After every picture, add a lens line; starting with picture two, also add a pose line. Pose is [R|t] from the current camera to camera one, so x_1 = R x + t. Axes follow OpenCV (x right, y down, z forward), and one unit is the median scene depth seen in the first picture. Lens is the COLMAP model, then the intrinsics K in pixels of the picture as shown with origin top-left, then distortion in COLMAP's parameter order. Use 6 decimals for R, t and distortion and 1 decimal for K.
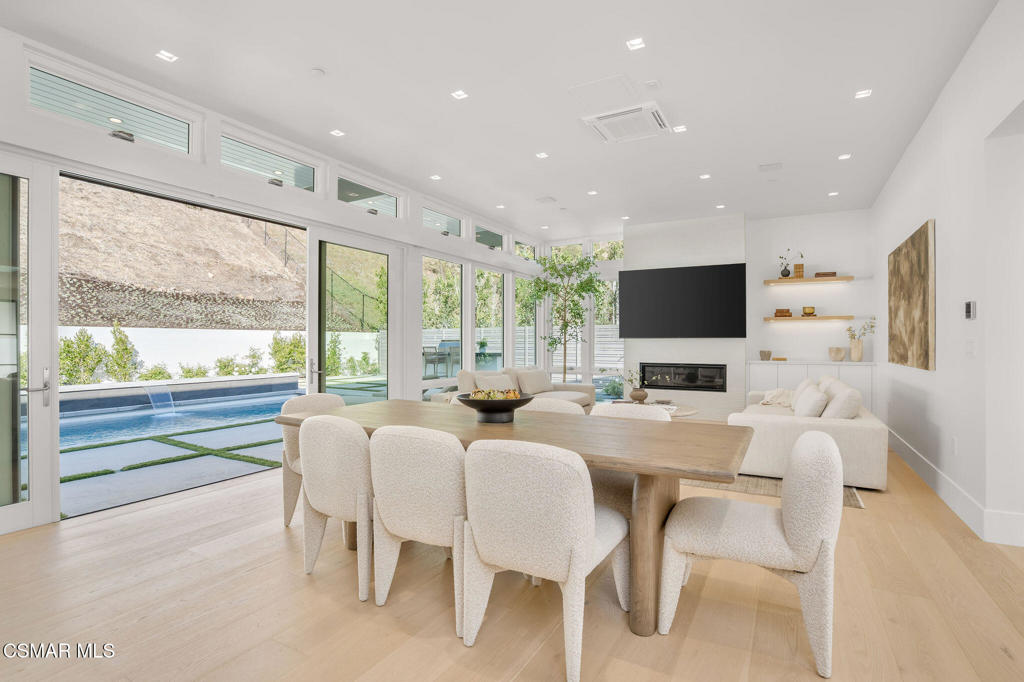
lens RADIAL K [[484.1, 0, 516.8], [0, 484.1, 341.0], [0, 0, 1]] dist [-0.026982, 0.006562]
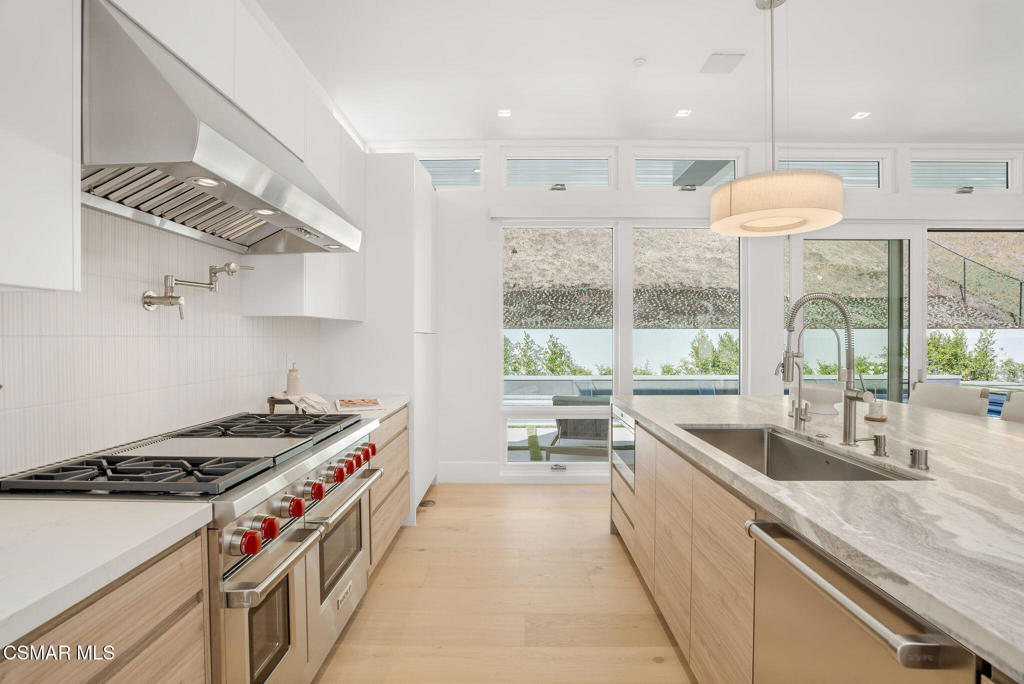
lens RADIAL K [[484.1, 0, 511.1], [0, 484.1, 340.5], [0, 0, 1]] dist [-0.026982, 0.006562]
pose [[0.501269, 0.004660, -0.865279, -0.075212], [0.002679, 0.999972, 0.006937, -0.008215], [0.865288, -0.005796, 0.501242, -0.164739]]
